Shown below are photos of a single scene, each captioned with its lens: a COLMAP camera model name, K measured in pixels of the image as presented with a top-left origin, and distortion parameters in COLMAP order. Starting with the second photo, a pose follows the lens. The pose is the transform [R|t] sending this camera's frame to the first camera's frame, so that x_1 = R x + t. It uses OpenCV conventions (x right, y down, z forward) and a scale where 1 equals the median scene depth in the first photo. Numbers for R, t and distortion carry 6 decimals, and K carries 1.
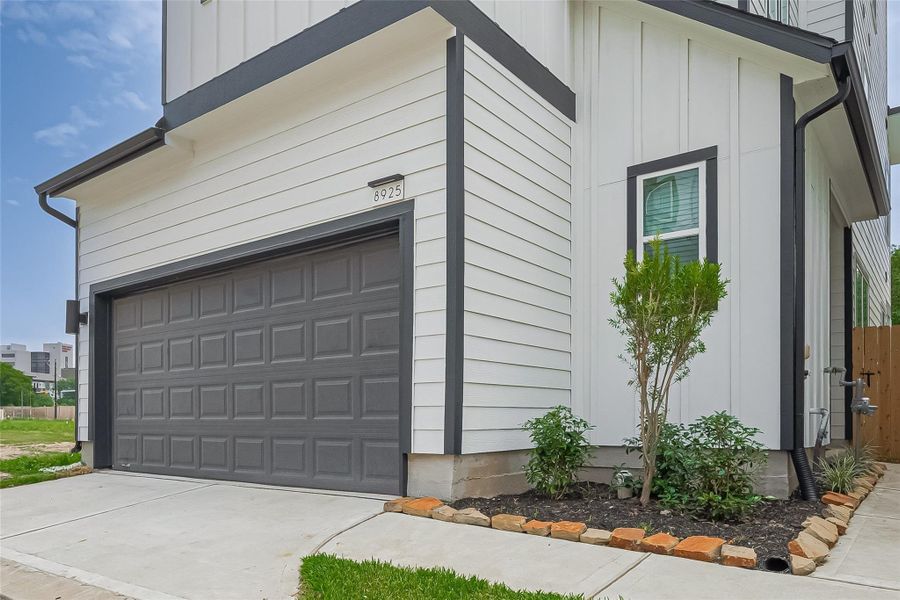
lens RADIAL K [[1574.9, 0, 450.0], [0, 1574.9, 300.0], [0, 0, 1]] dist [0.017348, -0.030635]
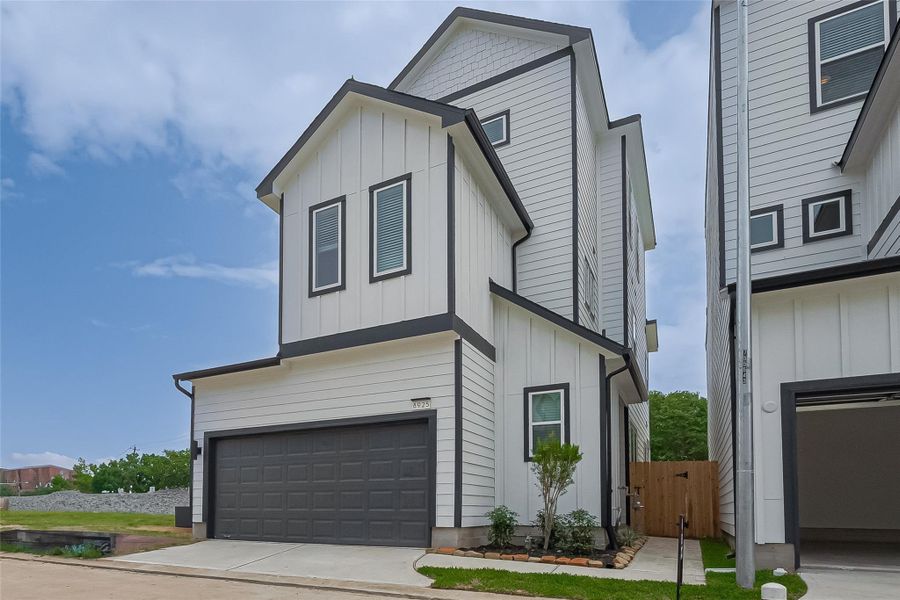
lens RADIAL K [[955.8, 0, 450.0], [0, 955.8, 300.0], [0, 0, 1]] dist [-0.004490, -0.002893]
pose [[0.997551, 0.022958, 0.066065, -0.094927], [-0.013342, 0.989707, -0.142486, -0.024687], [-0.068656, 0.141255, 0.987590, -0.341593]]
